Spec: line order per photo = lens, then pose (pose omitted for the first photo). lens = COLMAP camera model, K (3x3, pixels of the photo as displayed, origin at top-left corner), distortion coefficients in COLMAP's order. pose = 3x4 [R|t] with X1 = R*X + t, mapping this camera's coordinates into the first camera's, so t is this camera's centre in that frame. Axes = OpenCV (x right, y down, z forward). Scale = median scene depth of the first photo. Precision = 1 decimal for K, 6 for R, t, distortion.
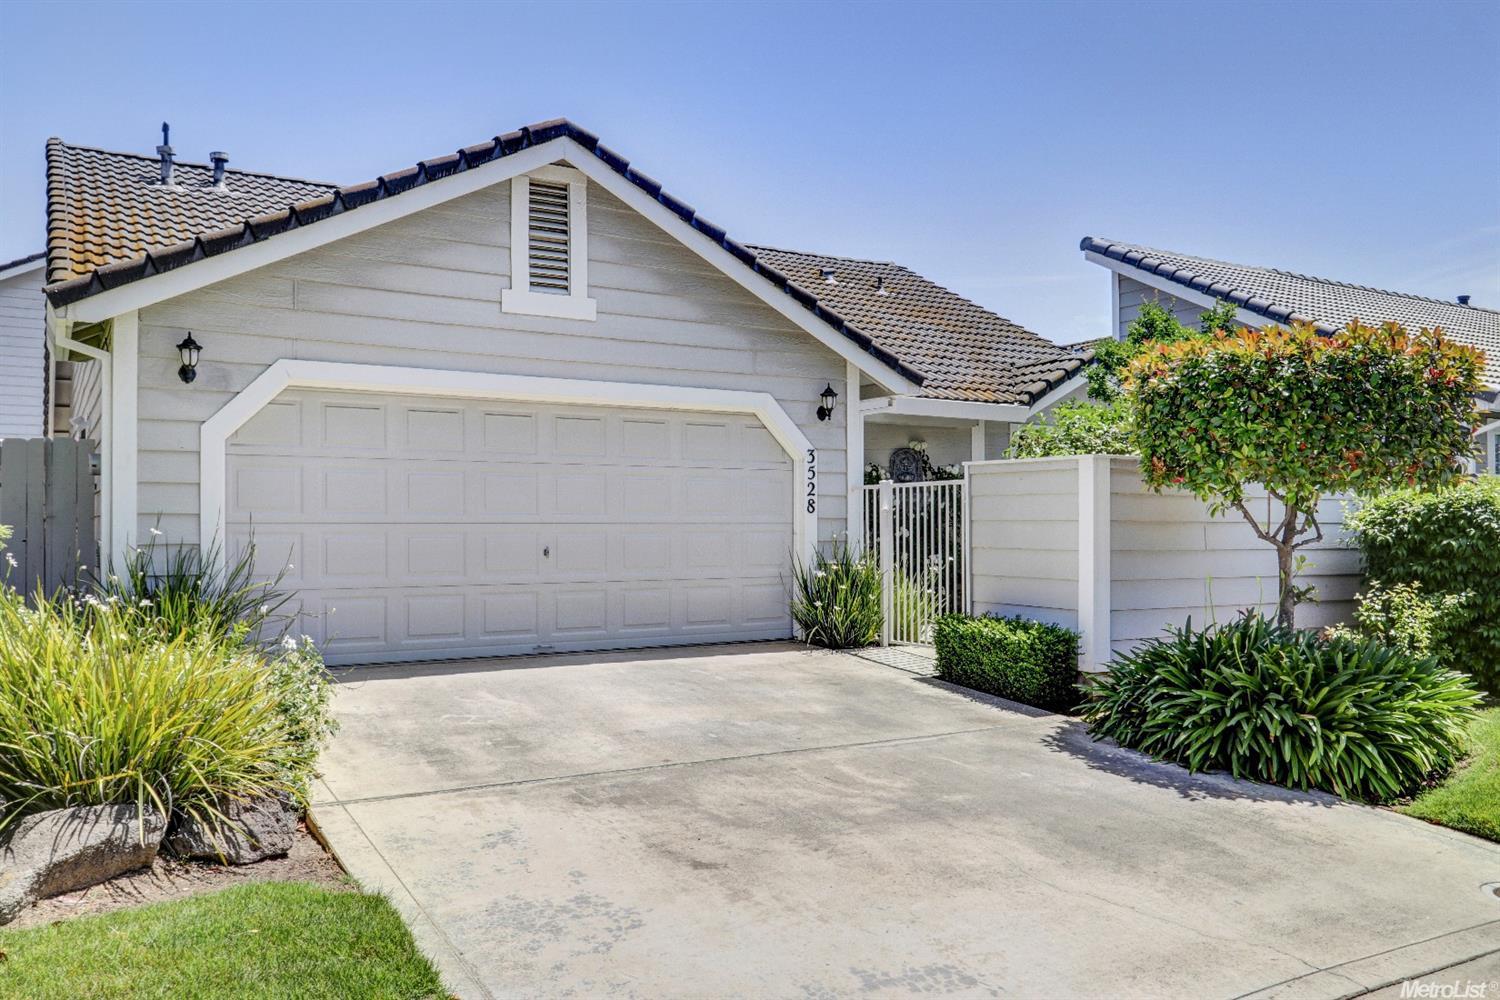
lens RADIAL K [[1199.9, 0, 754.6], [0, 1199.9, 504.3], [0, 0, 1]] dist [-0.000856, 0.001057]
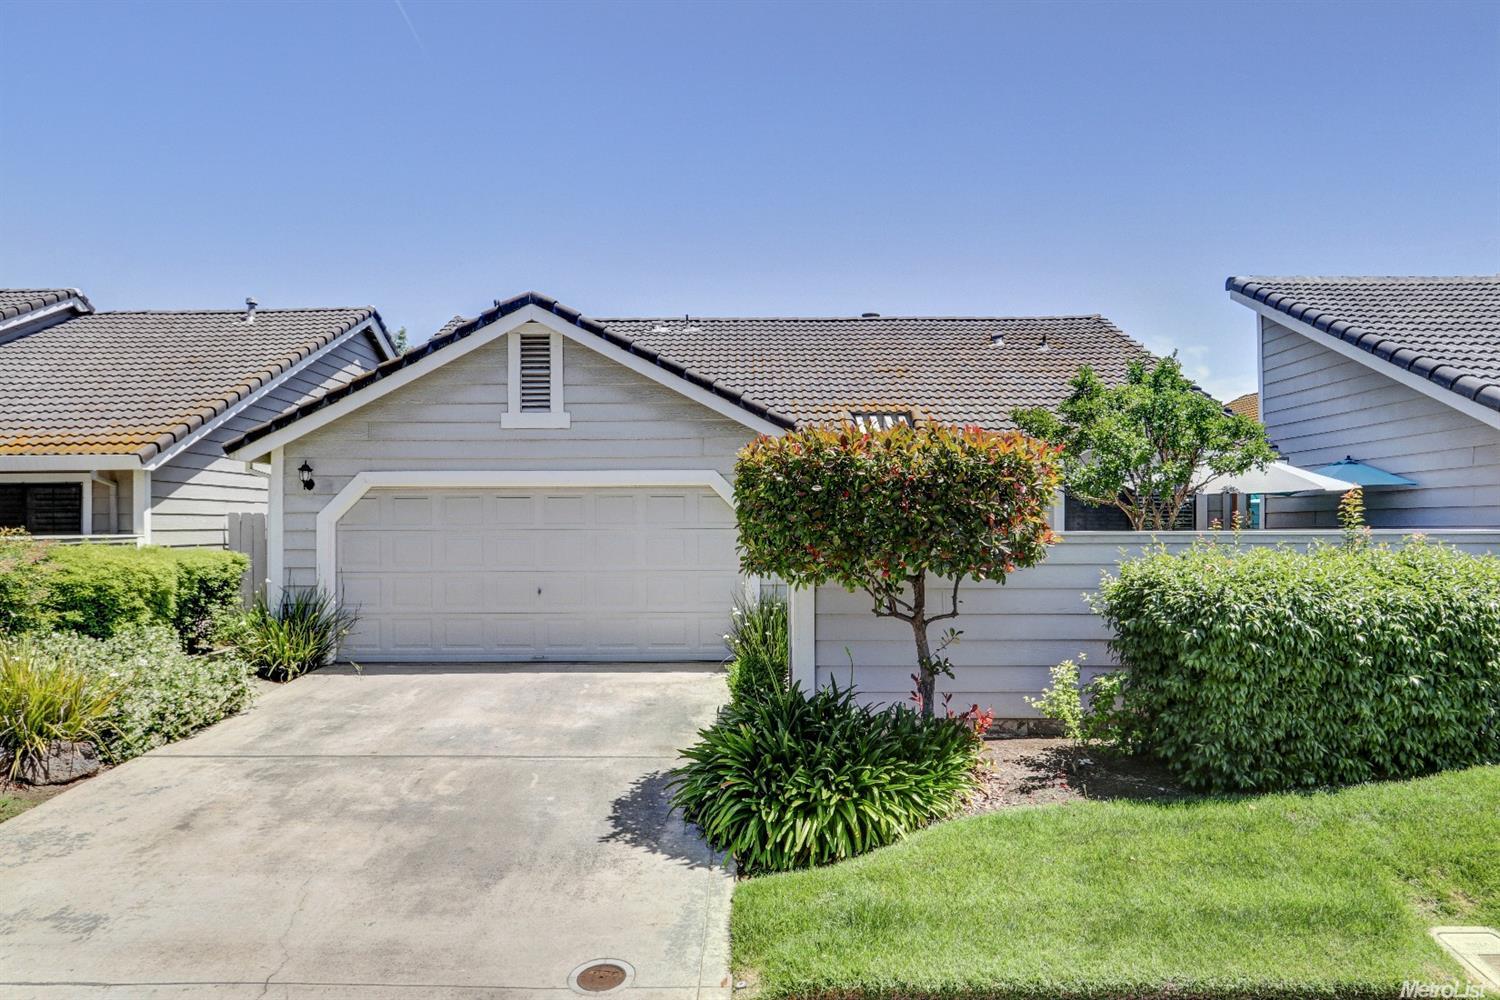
lens RADIAL K [[944.3, 0, 751.3], [0, 944.3, 507.1], [0, 0, 1]] dist [-0.008797, 0.003262]
pose [[0.849246, -0.012842, -0.527842, 0.658471], [0.014918, 0.999889, -0.000325, -0.058680], [0.527787, -0.007598, 0.849343, 0.176663]]
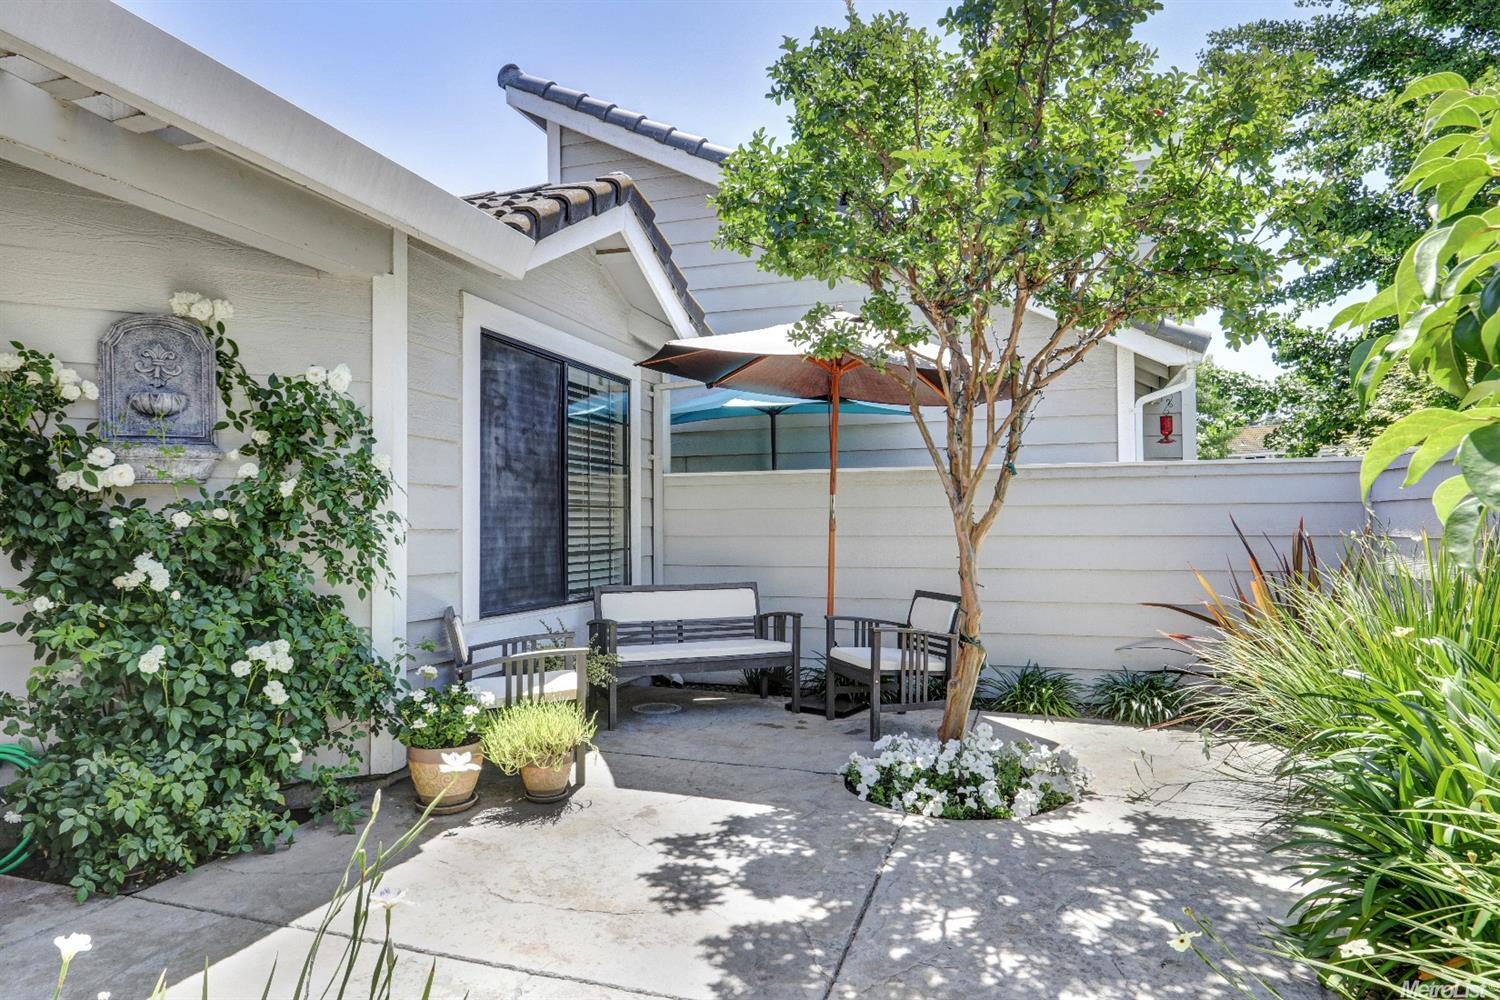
lens RADIAL K [[896.7, 0, 745.2], [0, 896.7, 521.4], [0, 0, 1]] dist [-0.019059, 0.010883]
pose [[0.753629, 0.007520, 0.657258, 0.132815], [-0.013182, 0.999906, 0.003674, 0.011153], [-0.657168, -0.011433, 0.753657, 1.079691]]
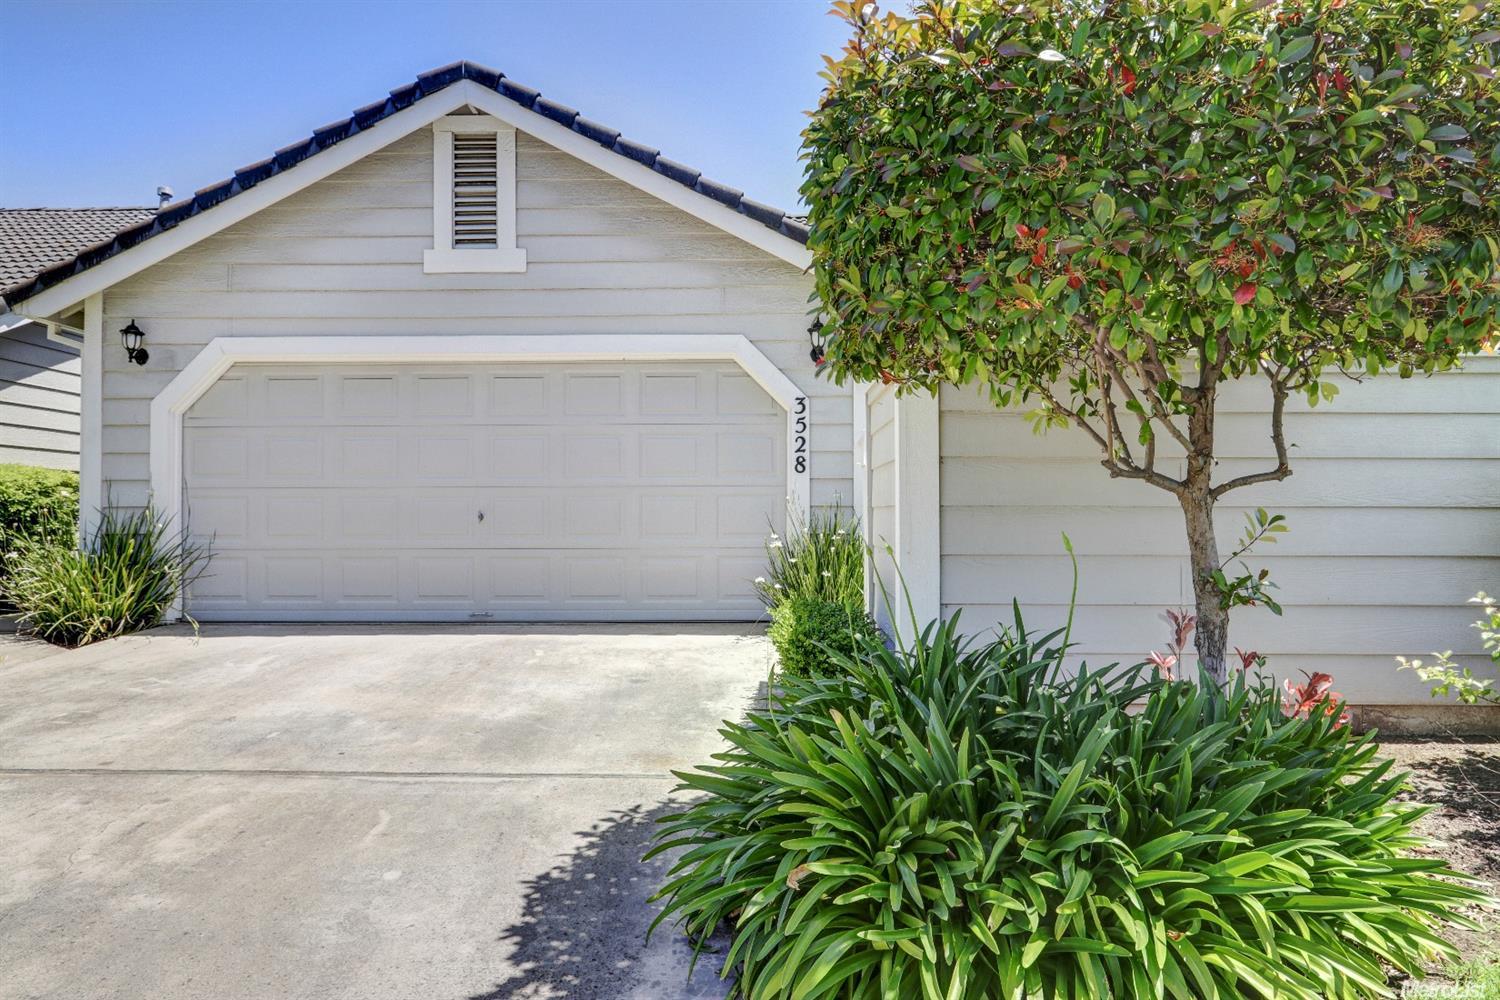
lens RADIAL K [[944.3, 0, 757.7], [0, 944.3, 504.4], [0, 0, 1]] dist [-0.008797, 0.003262]
pose [[0.844029, -0.008984, -0.536223, 0.434751], [0.012564, 0.999917, 0.003022, 0.031144], [0.536151, -0.009288, 0.844071, 0.488810]]
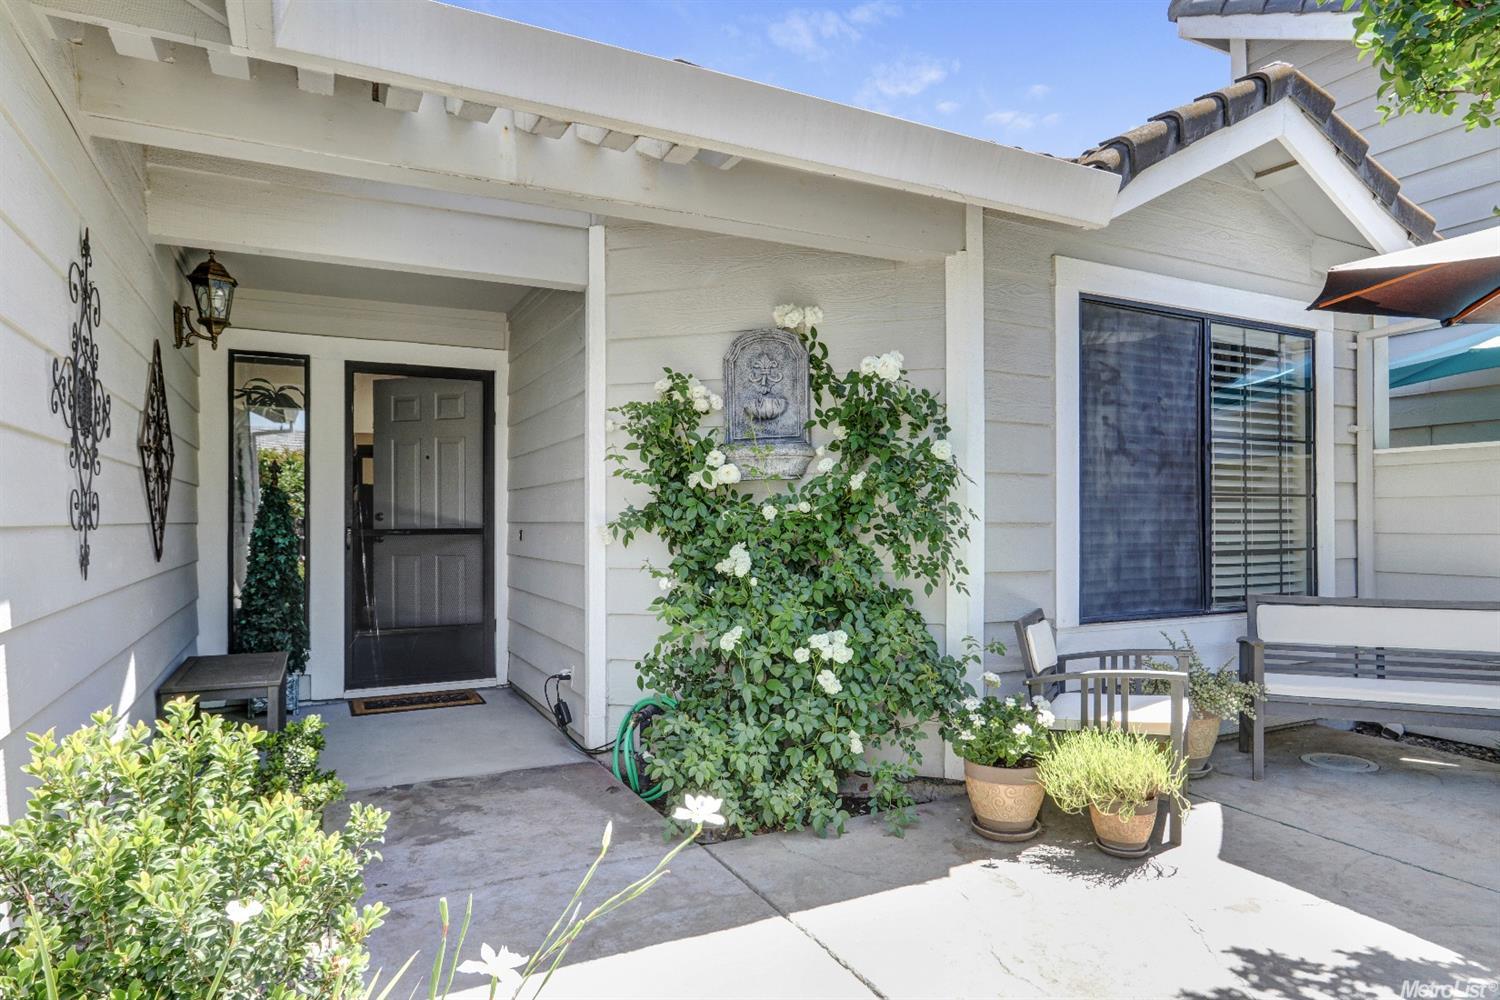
lens RADIAL K [[896.7, 0, 754.7], [0, 896.7, 521.1], [0, 0, 1]] dist [-0.019059, 0.010883]
pose [[0.997870, 0.005377, -0.065010, 0.214134], [-0.004392, 0.999874, 0.015280, 0.012474], [0.065084, -0.014962, 0.997768, 1.104265]]
